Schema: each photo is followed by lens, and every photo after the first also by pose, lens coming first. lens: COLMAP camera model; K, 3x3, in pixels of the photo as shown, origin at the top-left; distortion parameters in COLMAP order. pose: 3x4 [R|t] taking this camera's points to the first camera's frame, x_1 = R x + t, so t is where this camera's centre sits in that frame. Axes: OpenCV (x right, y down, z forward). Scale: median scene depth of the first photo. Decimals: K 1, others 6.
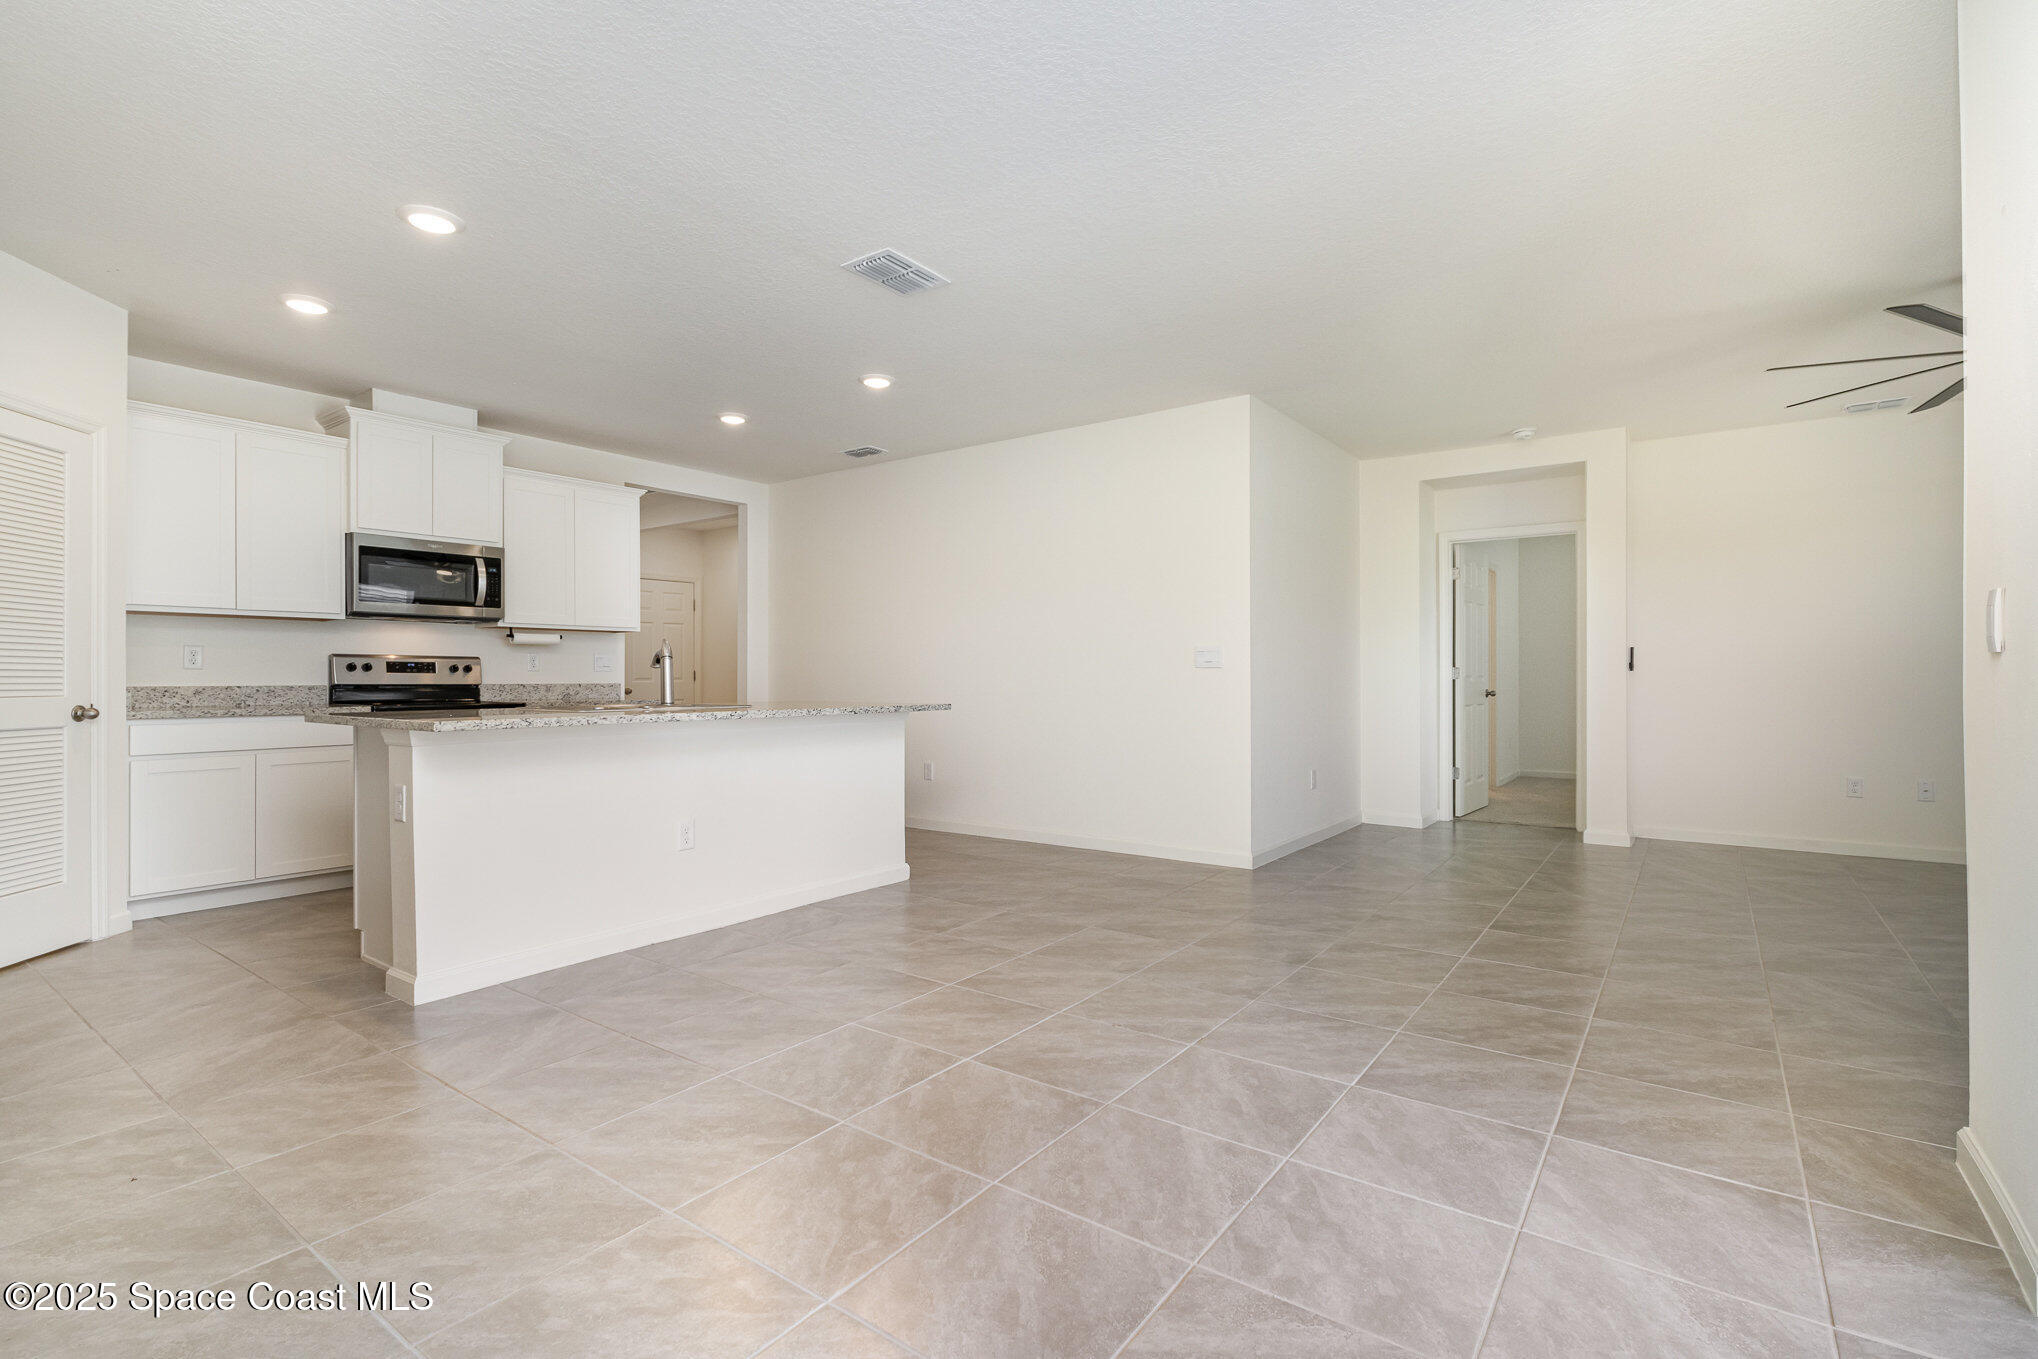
lens RADIAL K [[917.5, 0, 1027.0], [0, 917.5, 684.2], [0, 0, 1]] dist [-0.001852, 0.000781]
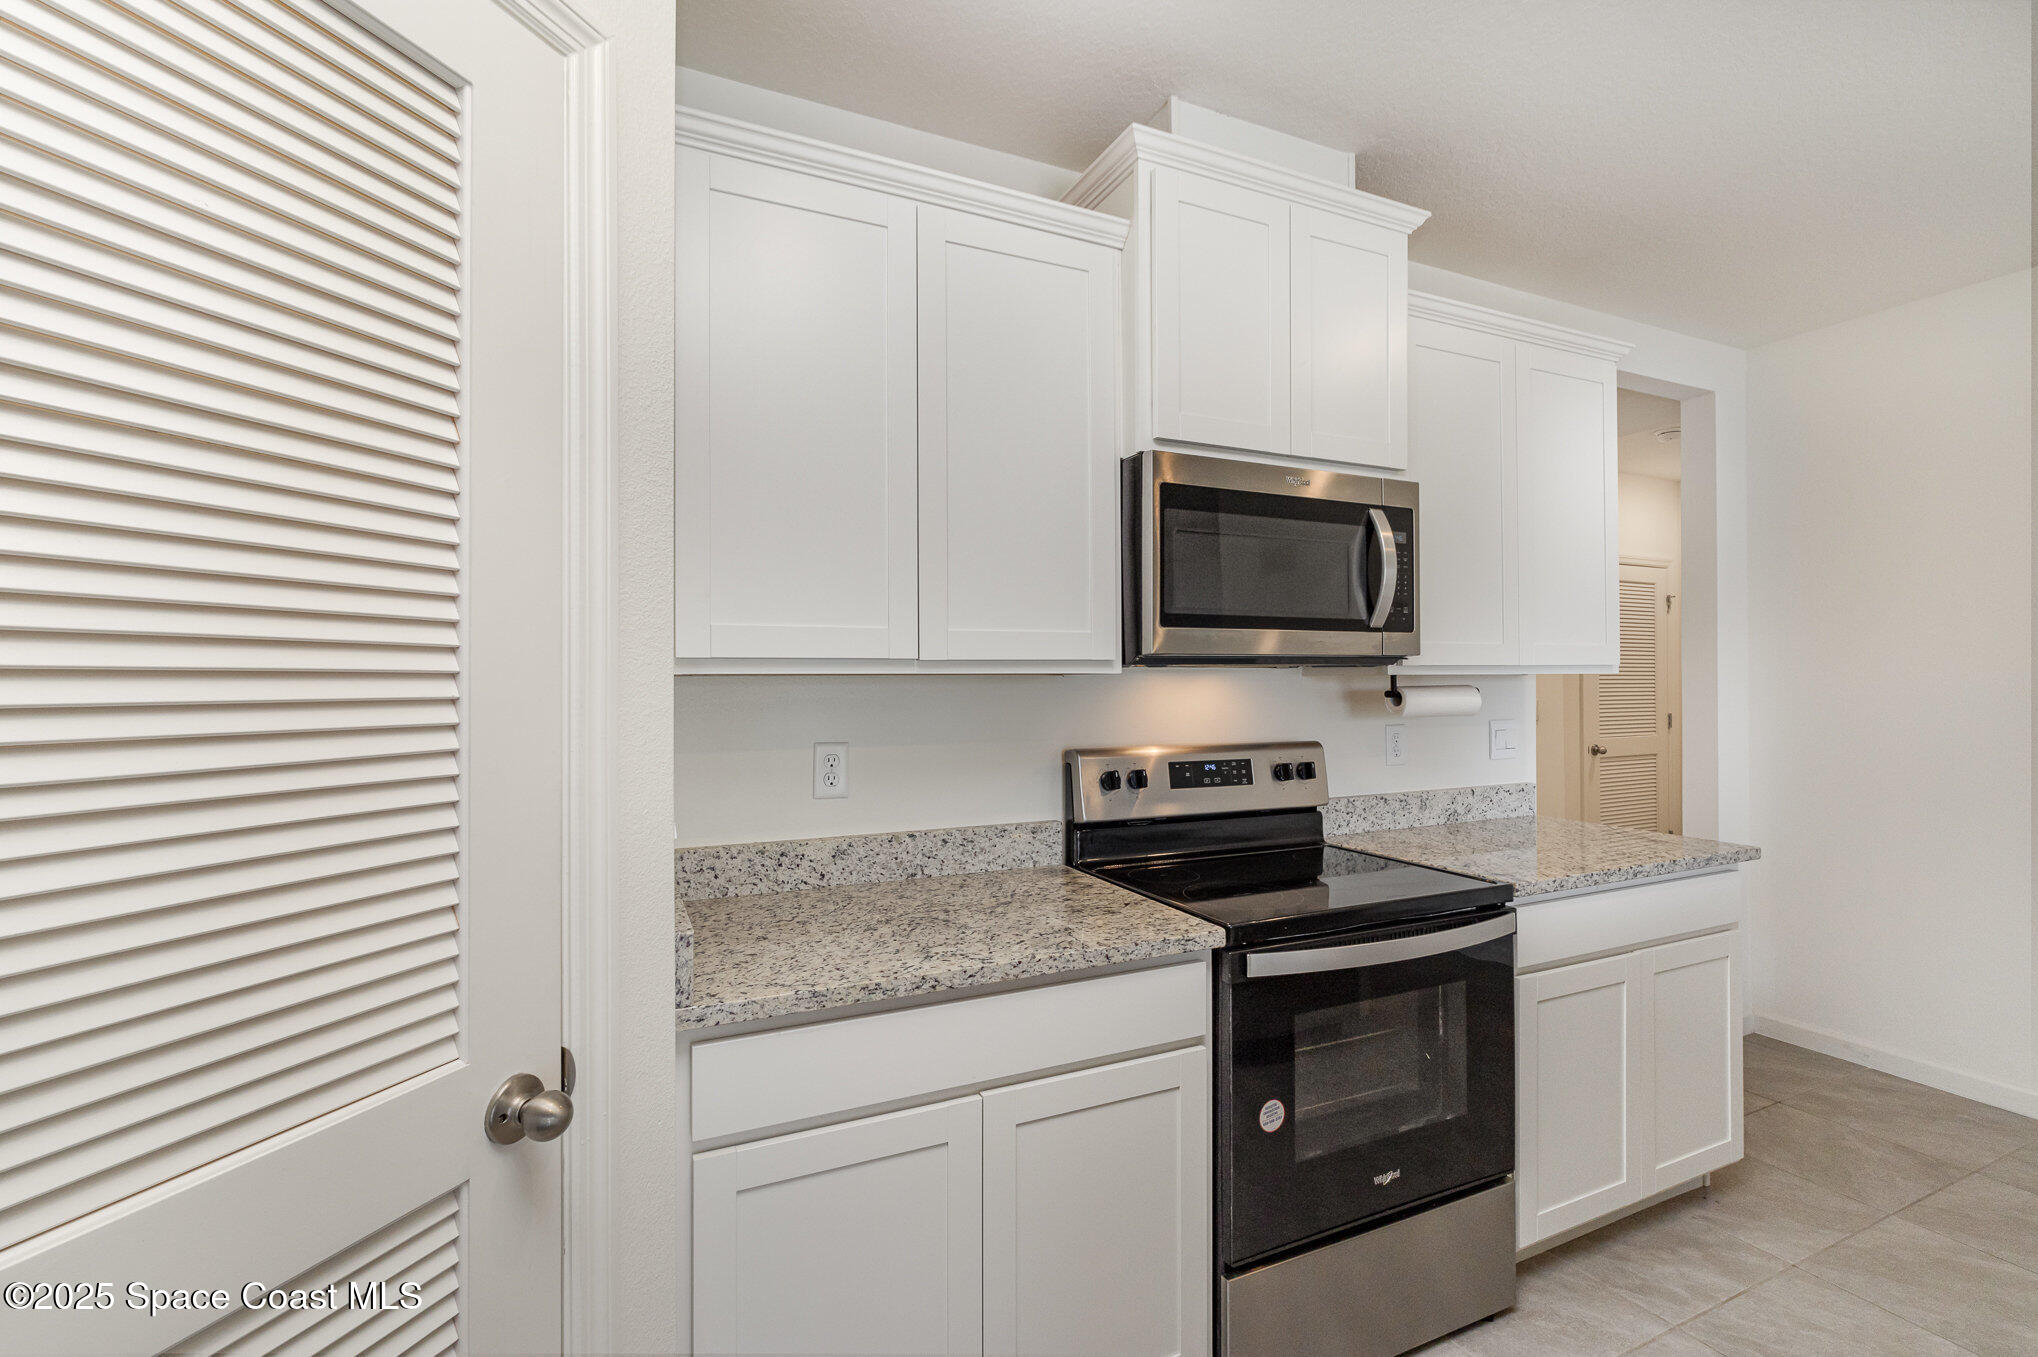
lens RADIAL K [[917.5, 0, 1032.9], [0, 917.5, 669.4], [0, 0, 1]] dist [-0.001852, 0.000781]
pose [[0.879873, -0.006840, -0.475159, -0.641171], [-0.001295, 0.999858, -0.016791, -0.071646], [0.475206, 0.015390, 0.879740, 0.686203]]
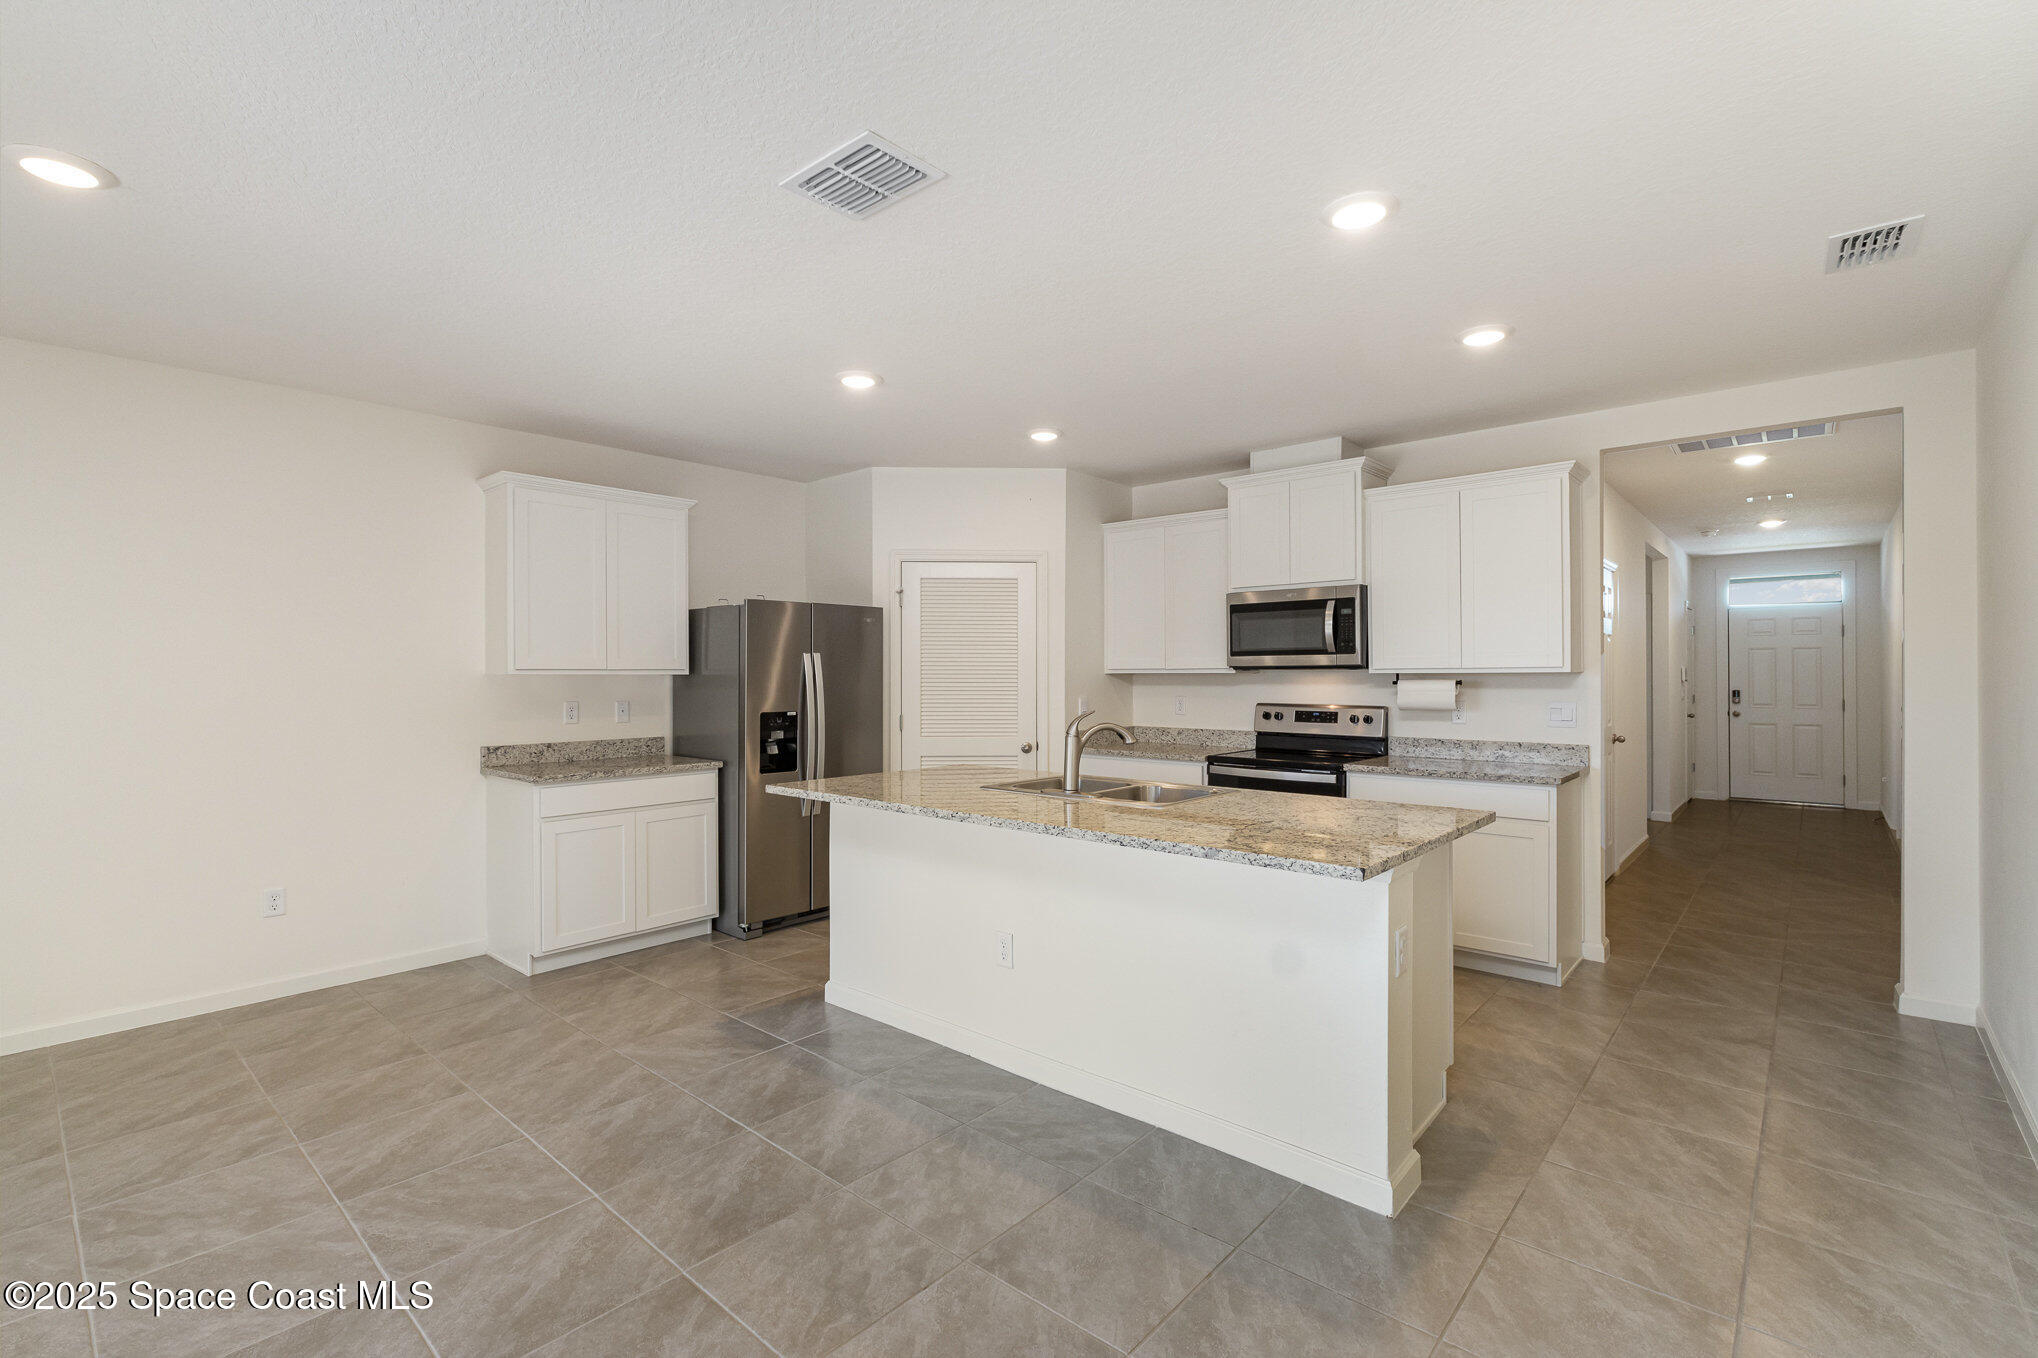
lens RADIAL K [[917.5, 0, 1024.1], [0, 917.5, 672.5], [0, 0, 1]] dist [-0.001852, 0.000781]
pose [[-0.088545, -0.001406, -0.996071, 0.392486], [-0.006580, 0.999978, -0.000826, -0.074631], [0.996050, 0.006481, -0.088552, 0.924280]]
